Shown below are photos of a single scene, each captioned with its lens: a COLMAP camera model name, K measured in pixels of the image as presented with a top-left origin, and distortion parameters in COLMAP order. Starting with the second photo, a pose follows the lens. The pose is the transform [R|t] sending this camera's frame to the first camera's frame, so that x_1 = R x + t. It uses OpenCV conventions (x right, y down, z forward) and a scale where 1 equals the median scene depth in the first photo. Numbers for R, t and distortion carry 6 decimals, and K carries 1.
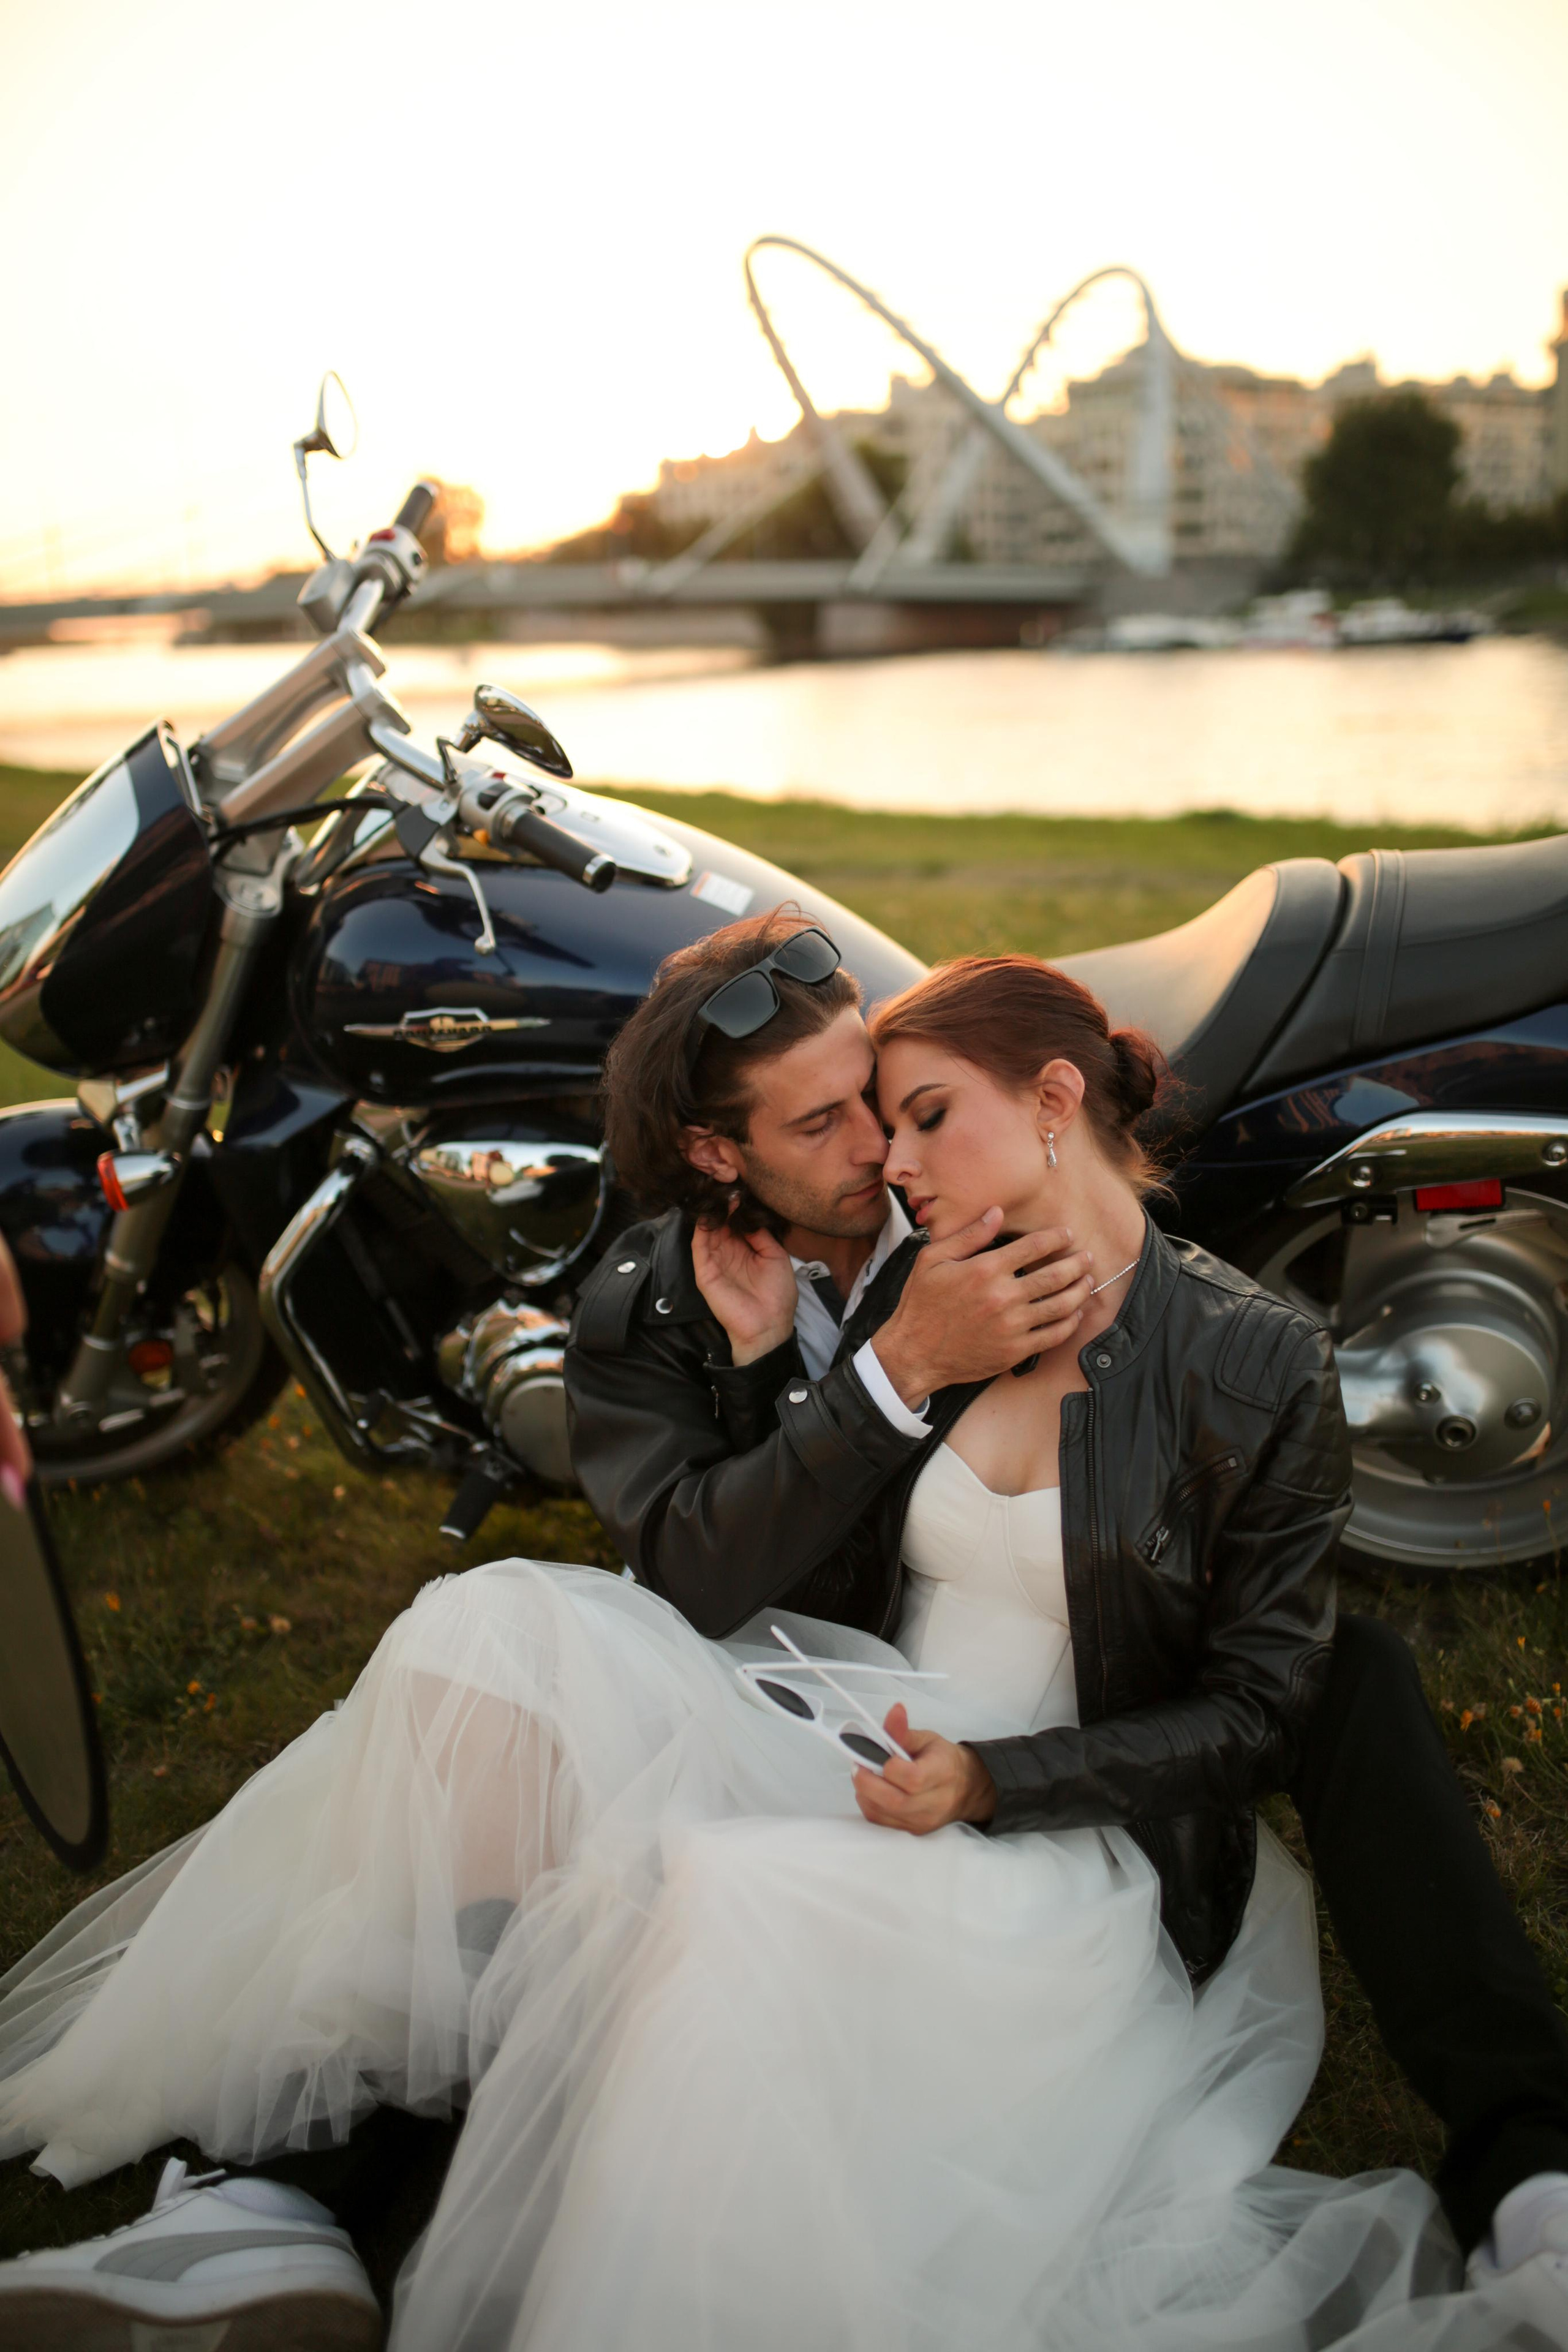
lens RADIAL K [[2327.1, 0, 809.2], [0, 2327.1, 1170.4], [0, 0, 1]] dist [-0.032200, 0.000000]
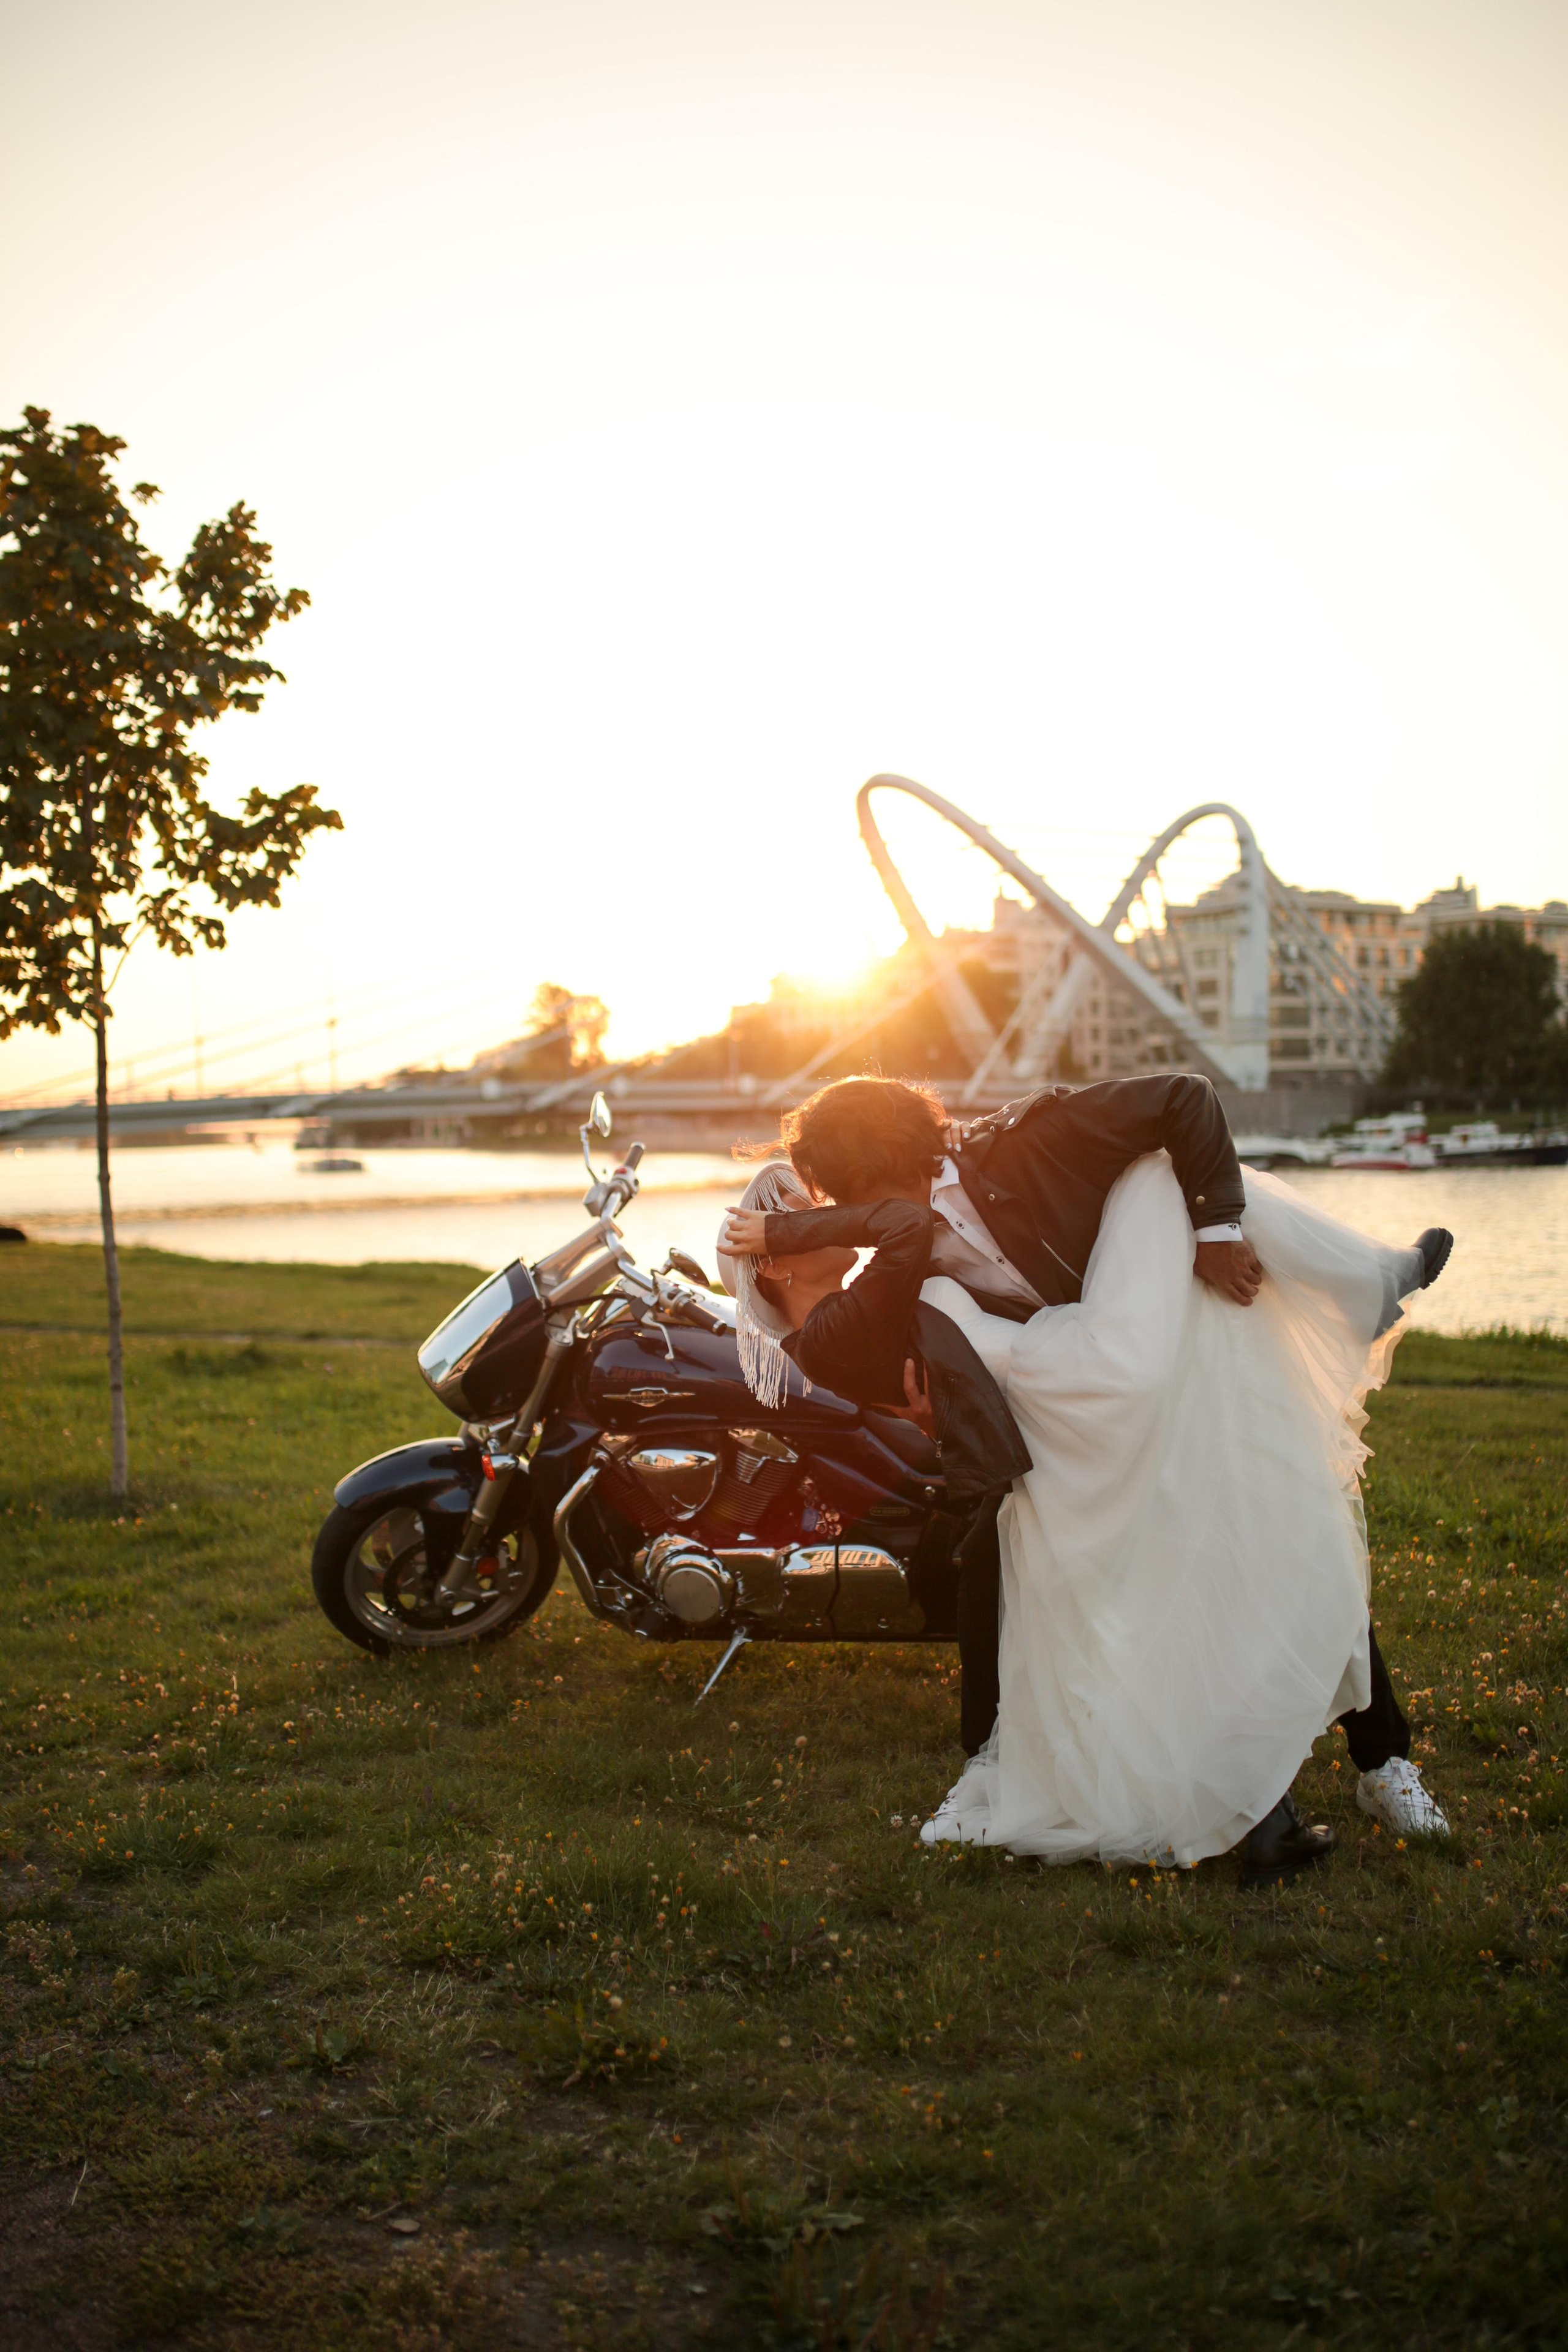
lens RADIAL K [[2327.1, 0, 851.1], [0, 2327.1, 1171.2], [0, 0, 1]] dist [-0.032200, 0.000000]
pose [[0.999502, 0.015100, -0.027720, 0.090462], [-0.020668, 0.976809, -0.213111, 0.186466], [0.023859, 0.213578, 0.976635, -1.142483]]
